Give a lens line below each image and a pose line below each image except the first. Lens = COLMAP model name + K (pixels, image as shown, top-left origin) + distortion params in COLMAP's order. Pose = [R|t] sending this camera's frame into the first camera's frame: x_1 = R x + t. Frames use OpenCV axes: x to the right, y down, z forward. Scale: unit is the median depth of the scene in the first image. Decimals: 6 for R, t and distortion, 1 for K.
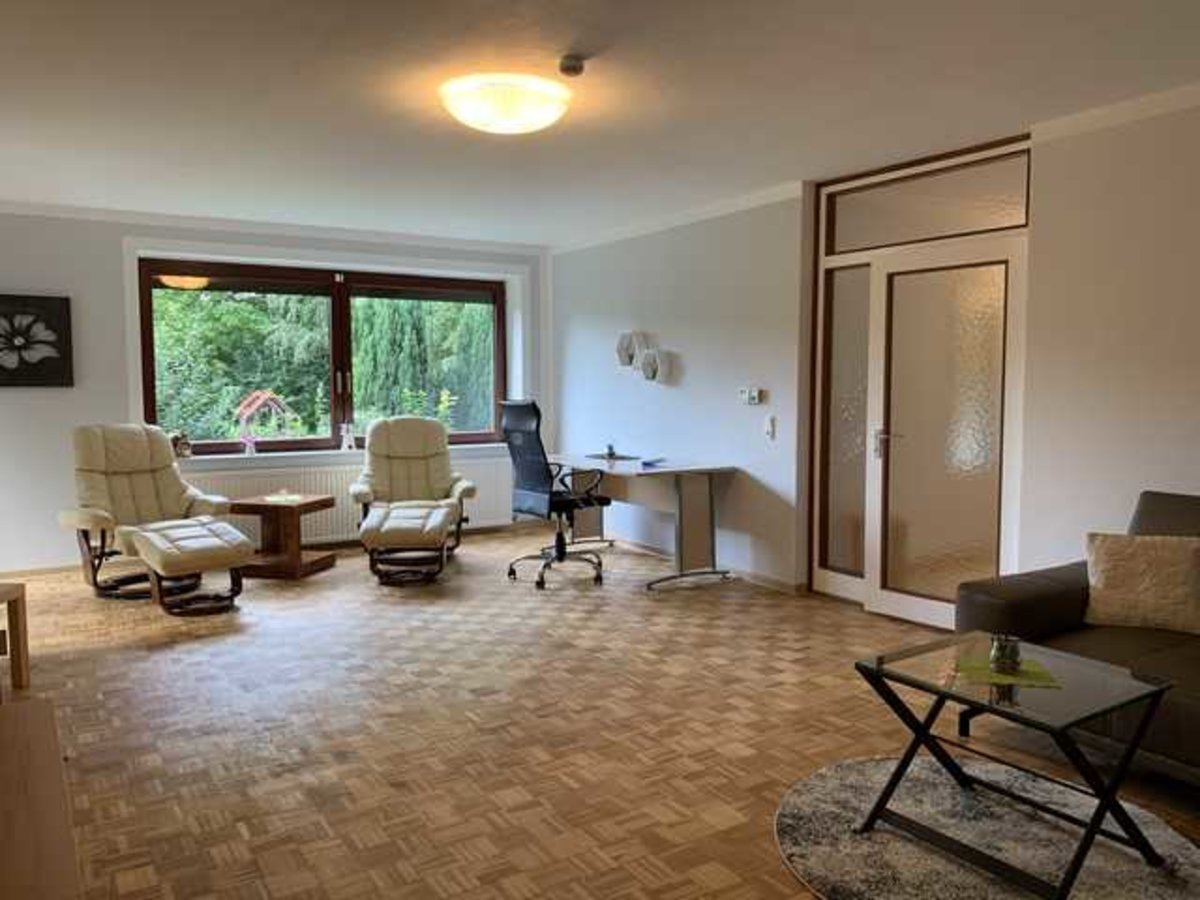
lens RADIAL K [[914.9, 0, 604.8], [0, 914.9, 452.6], [0, 0, 1]] dist [0.038591, -0.035761]
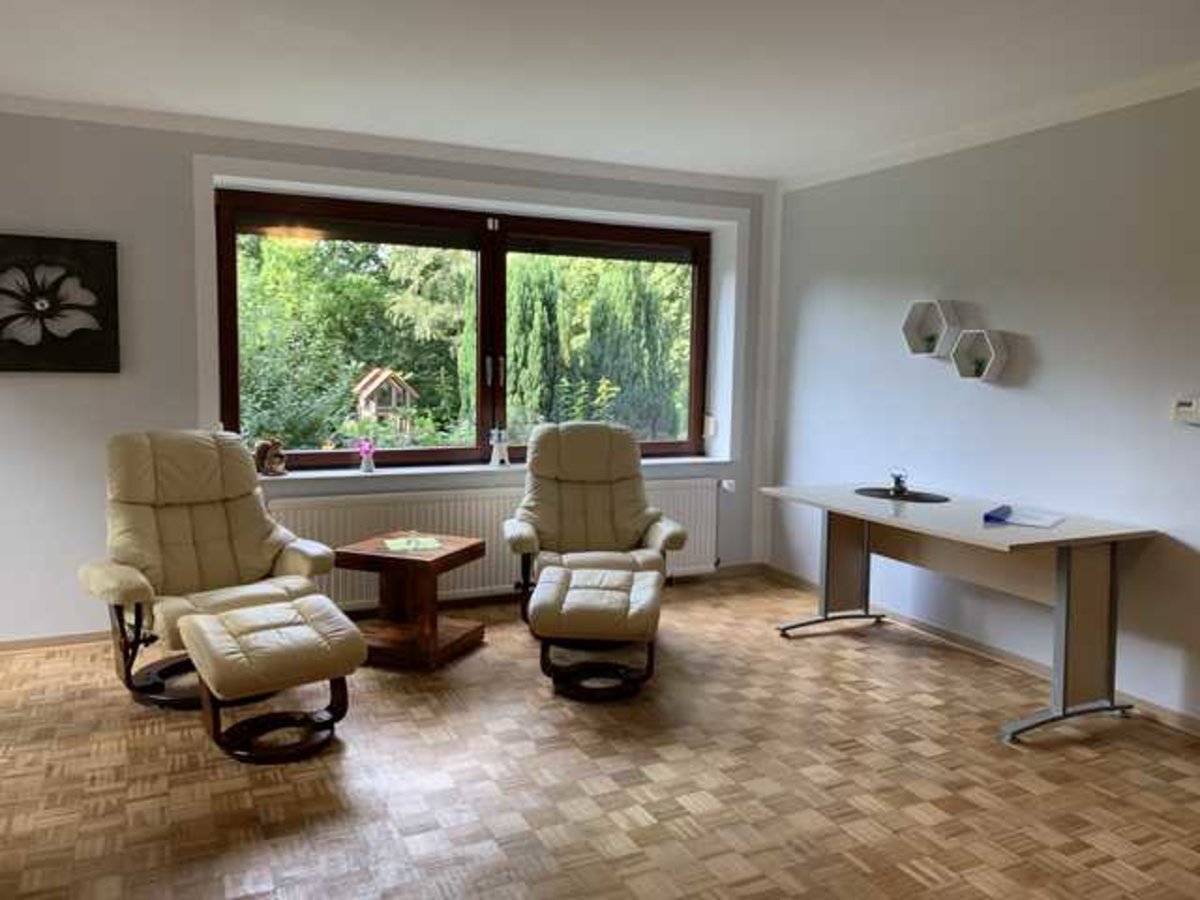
lens RADIAL K [[914.9, 0, 598.8], [0, 914.9, 447.7], [0, 0, 1]] dist [0.038591, -0.035761]
pose [[0.992031, 0.029887, -0.122401, -0.127068], [-0.027971, 0.999458, 0.017339, -0.034515], [0.122853, -0.013777, 0.992329, 0.334278]]
